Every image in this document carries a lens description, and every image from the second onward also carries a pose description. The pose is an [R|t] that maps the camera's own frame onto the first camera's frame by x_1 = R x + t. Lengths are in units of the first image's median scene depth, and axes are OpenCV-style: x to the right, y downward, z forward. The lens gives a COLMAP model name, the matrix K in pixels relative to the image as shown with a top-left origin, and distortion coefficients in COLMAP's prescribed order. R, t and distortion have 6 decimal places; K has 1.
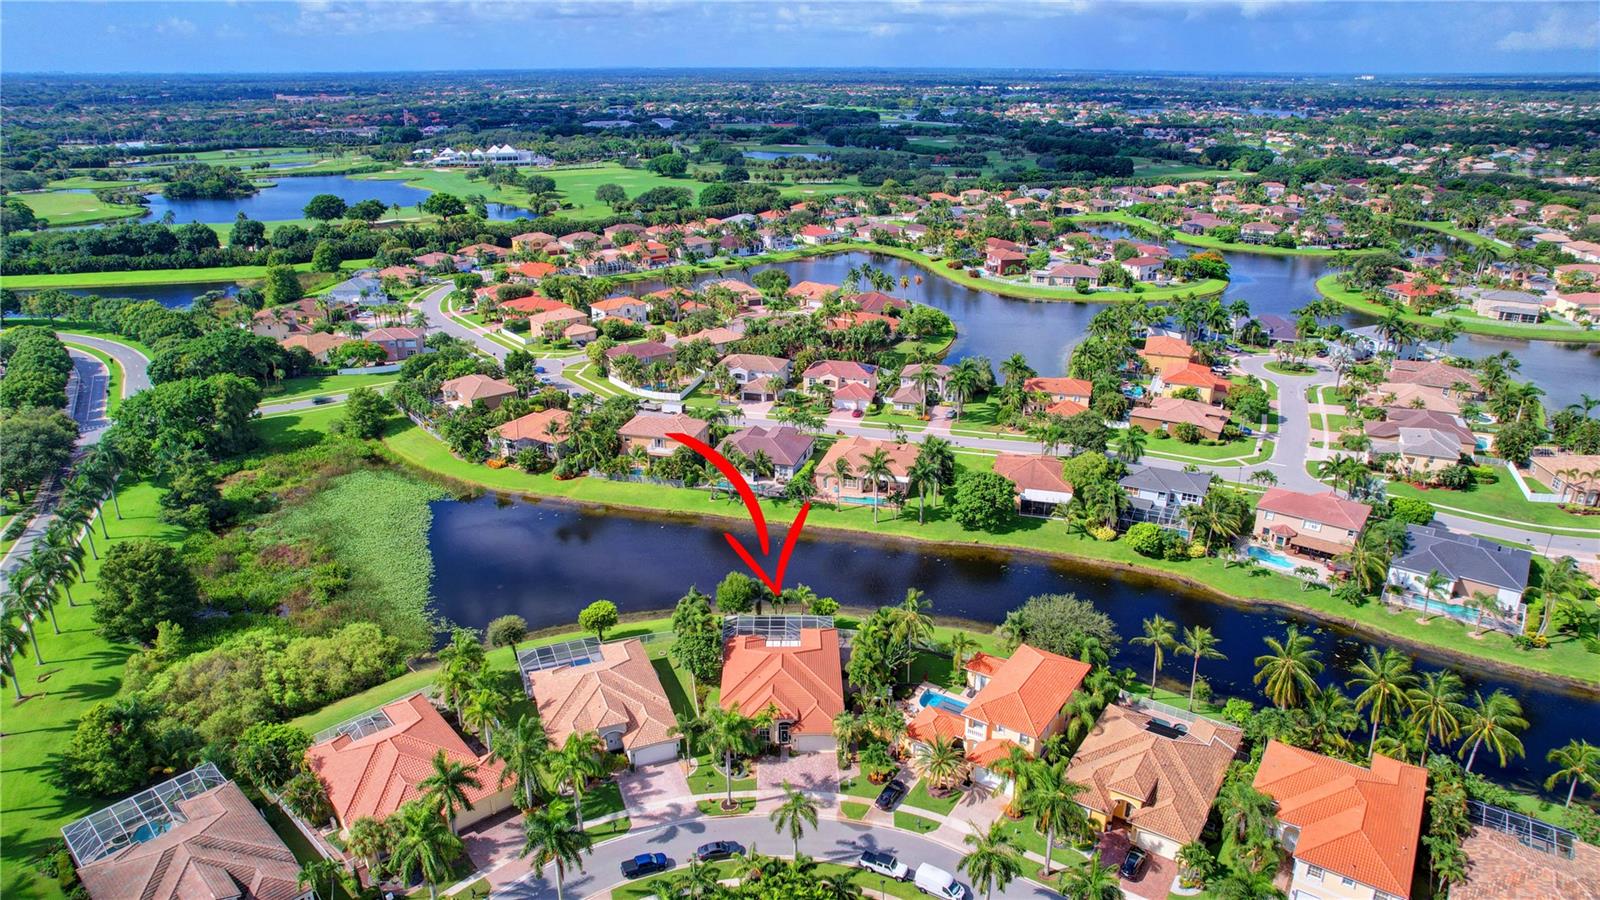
lens RADIAL K [[1022.1, 0, 800.0], [0, 1022.1, 450.0], [0, 0, 1]] dist [-0.077136, 0.061831]
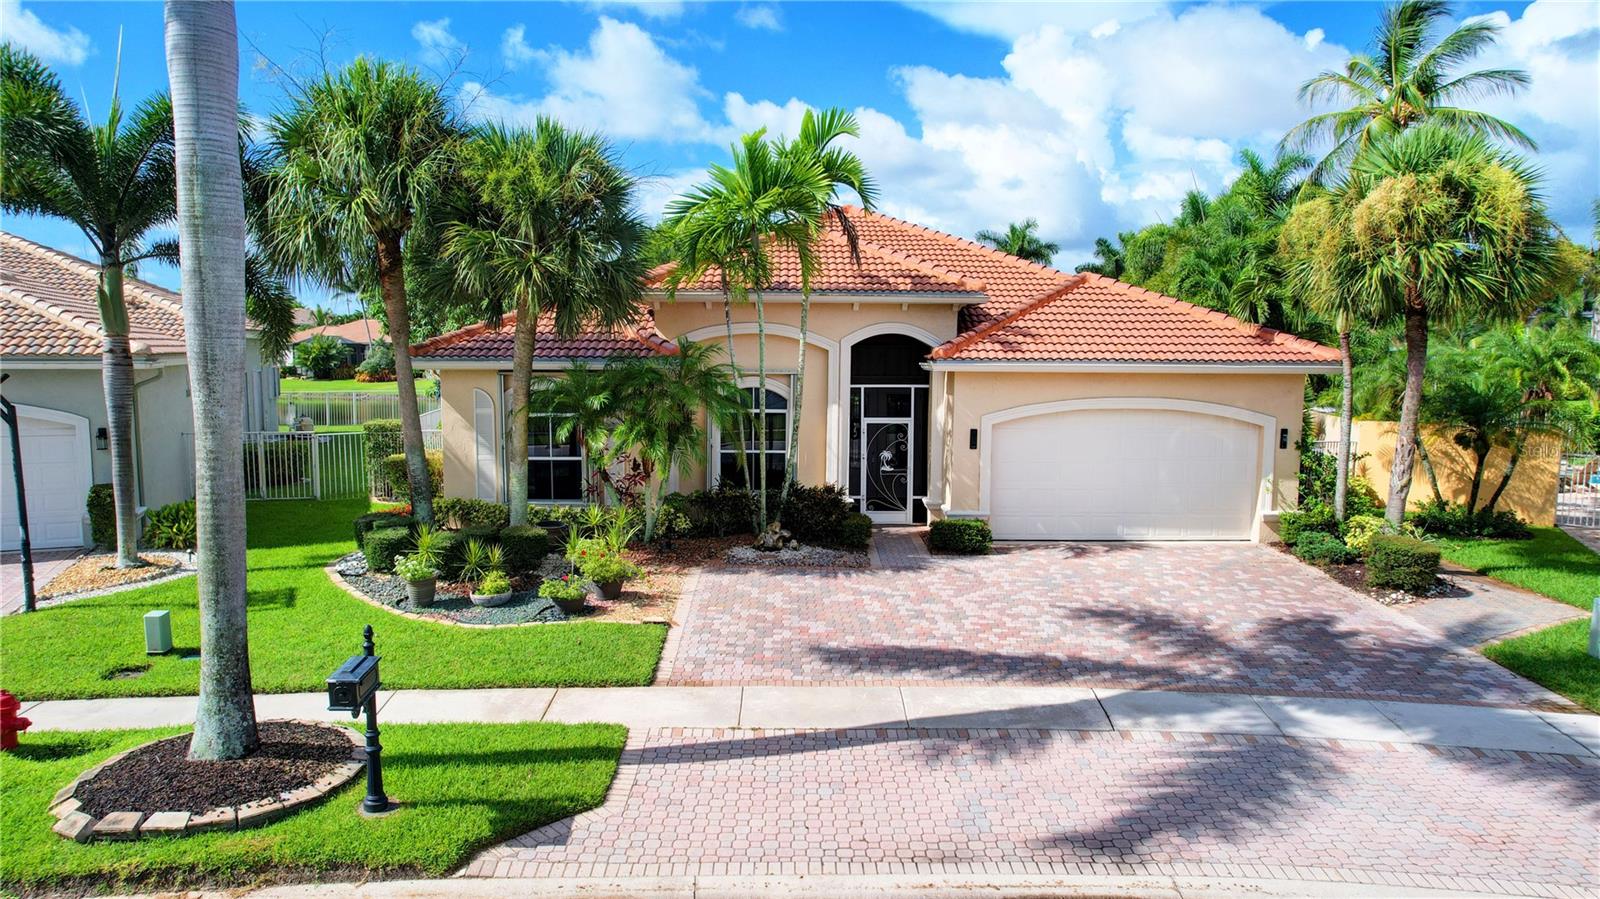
lens RADIAL K [[1022.1, 0, 800.0], [0, 1022.1, 449.5], [0, 0, 1]] dist [-0.077136, 0.061831]
pose [[0.999963, 0.007798, -0.003563, -0.019153], [-0.008465, 0.963761, -0.266631, 0.223657], [0.001355, 0.266652, 0.963792, 0.596949]]
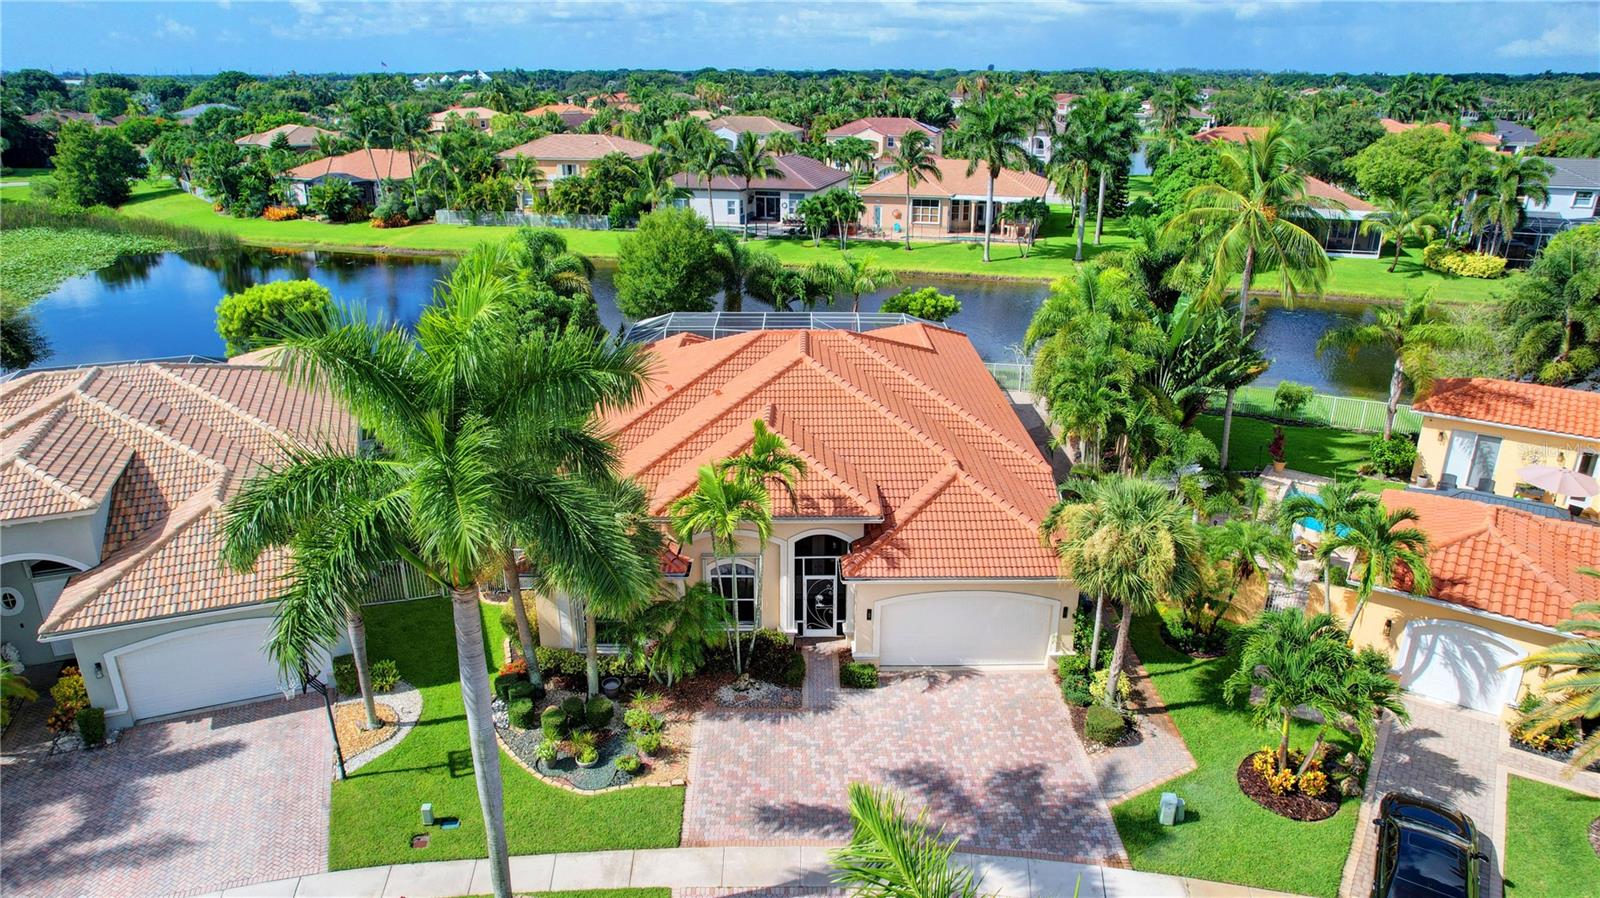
lens RADIAL K [[1022.1, 0, 800.0], [0, 1022.1, 449.0], [0, 0, 1]] dist [-0.077136, 0.061831]
pose [[0.999984, 0.004137, -0.003922, -0.013119], [-0.004178, 0.999936, -0.010491, 0.173660], [0.003879, 0.010508, 0.999937, 0.535092]]
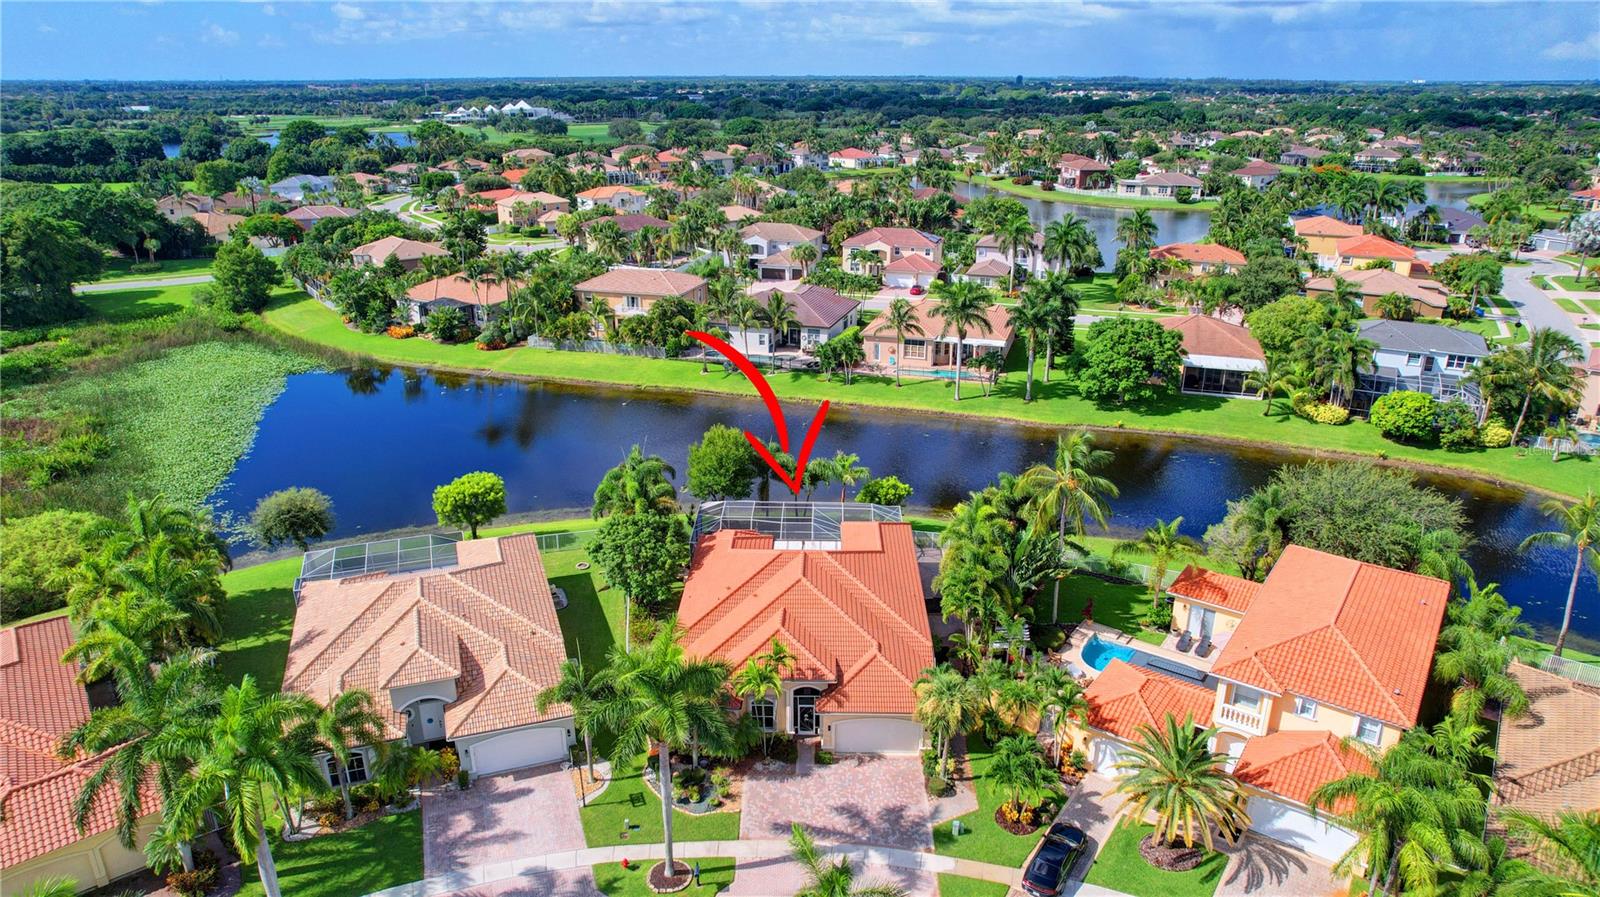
lens RADIAL K [[1022.1, 0, 800.0], [0, 1022.1, 448.5], [0, 0, 1]] dist [-0.077136, 0.061831]
pose [[0.999425, 0.013430, -0.031150, -0.003595], [-0.013789, 0.999840, -0.011365, 0.114790], [0.030992, 0.011788, 0.999450, 0.375977]]
